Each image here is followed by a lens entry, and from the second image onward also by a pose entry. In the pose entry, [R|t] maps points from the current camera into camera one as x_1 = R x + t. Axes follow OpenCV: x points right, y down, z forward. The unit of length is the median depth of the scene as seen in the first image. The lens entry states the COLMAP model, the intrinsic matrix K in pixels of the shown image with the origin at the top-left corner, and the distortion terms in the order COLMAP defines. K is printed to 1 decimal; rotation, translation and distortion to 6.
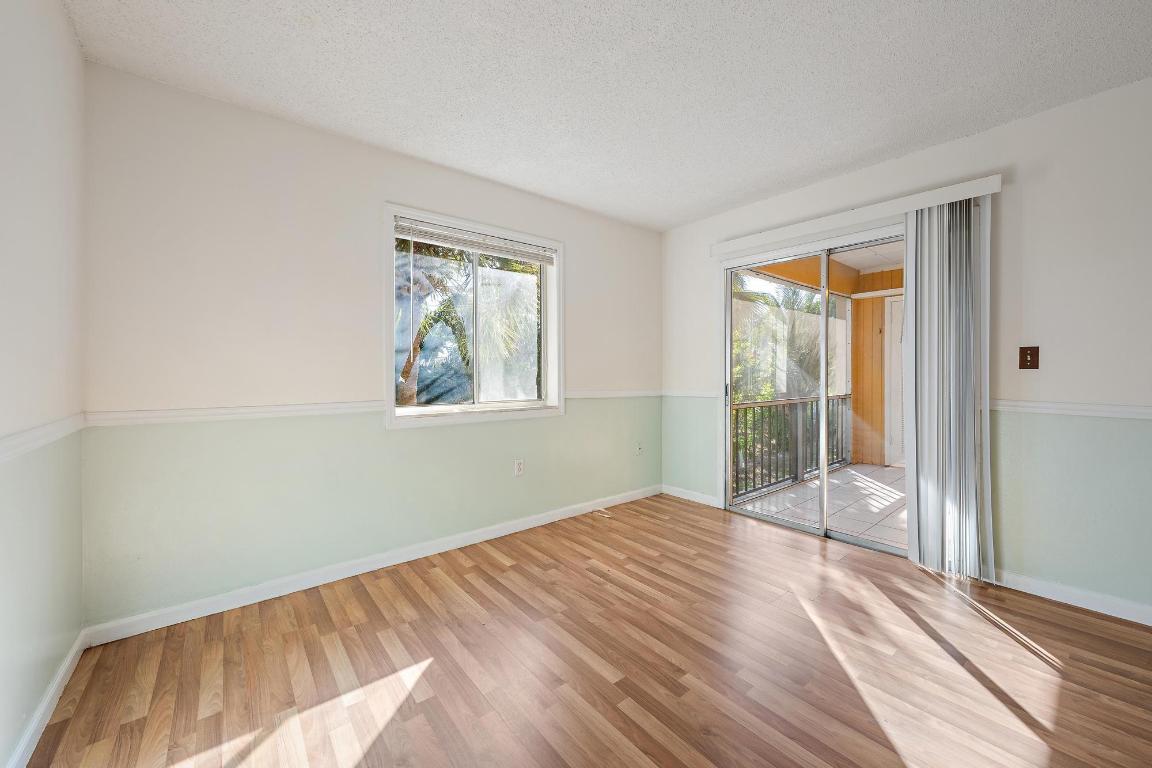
lens RADIAL K [[441.9, 0, 576.2], [0, 441.9, 375.1], [0, 0, 1]] dist [-0.006178, 0.000967]
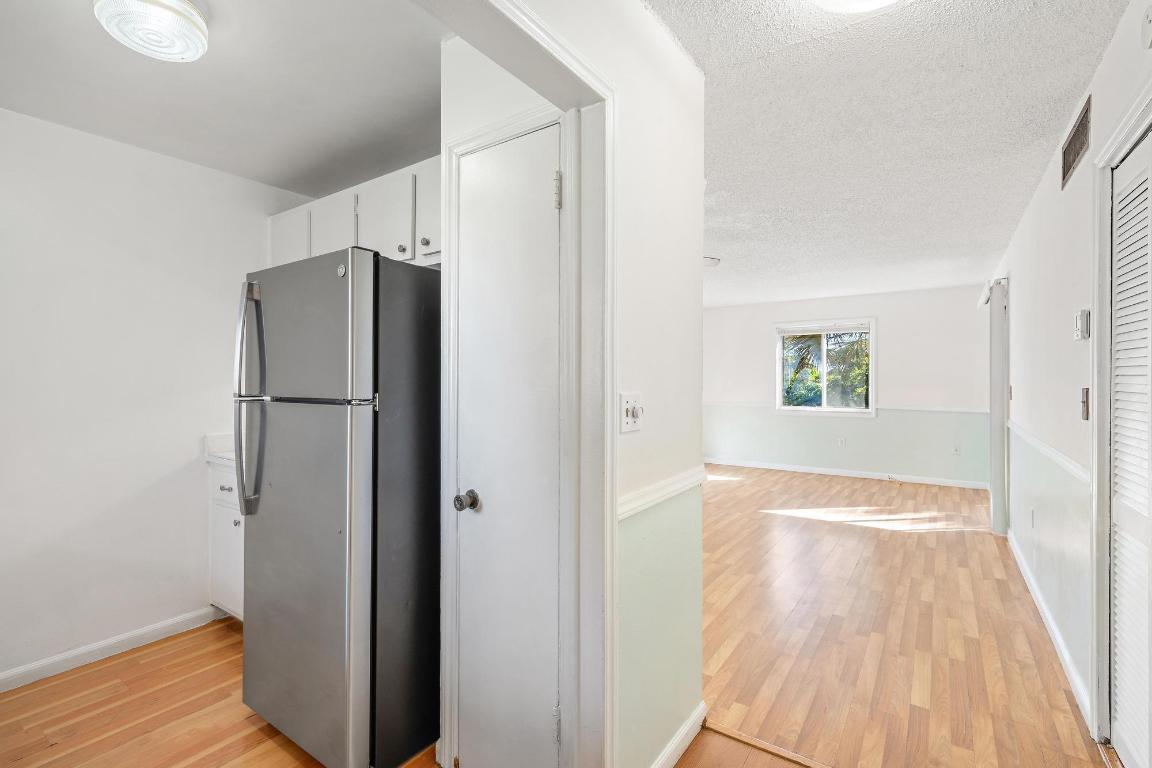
lens RADIAL K [[526.4, 0, 576.7], [0, 526.4, 378.0], [0, 0, 1]] dist [-0.002106, -0.001292]
pose [[0.283762, 0.006896, -0.958870, 2.387267], [-0.001679, 0.999976, 0.006694, -0.114337], [0.958893, -0.000289, 0.283767, -1.041255]]
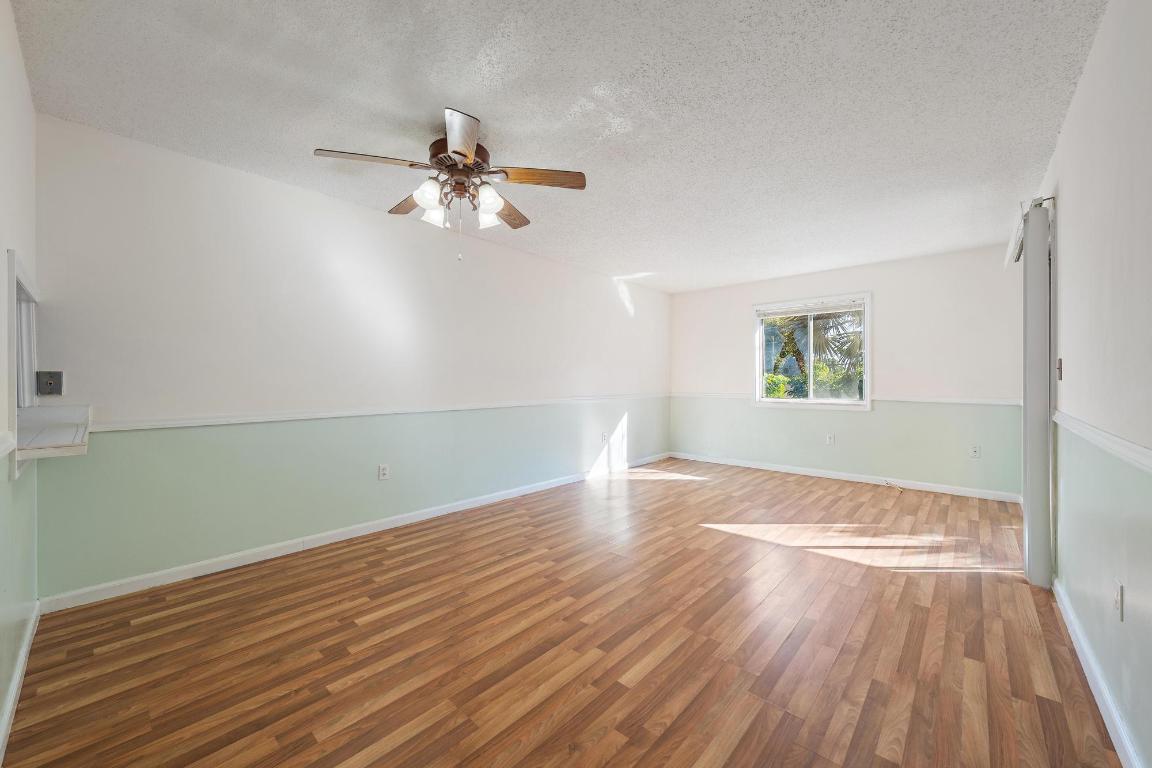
lens RADIAL K [[441.9, 0, 573.0], [0, 441.9, 381.3], [0, 0, 1]] dist [-0.006178, 0.000967]
pose [[0.158303, 0.010659, -0.987333, 1.854035], [0.002212, 0.999935, 0.011150, -0.037811], [0.987388, -0.003949, 0.158269, -0.297117]]
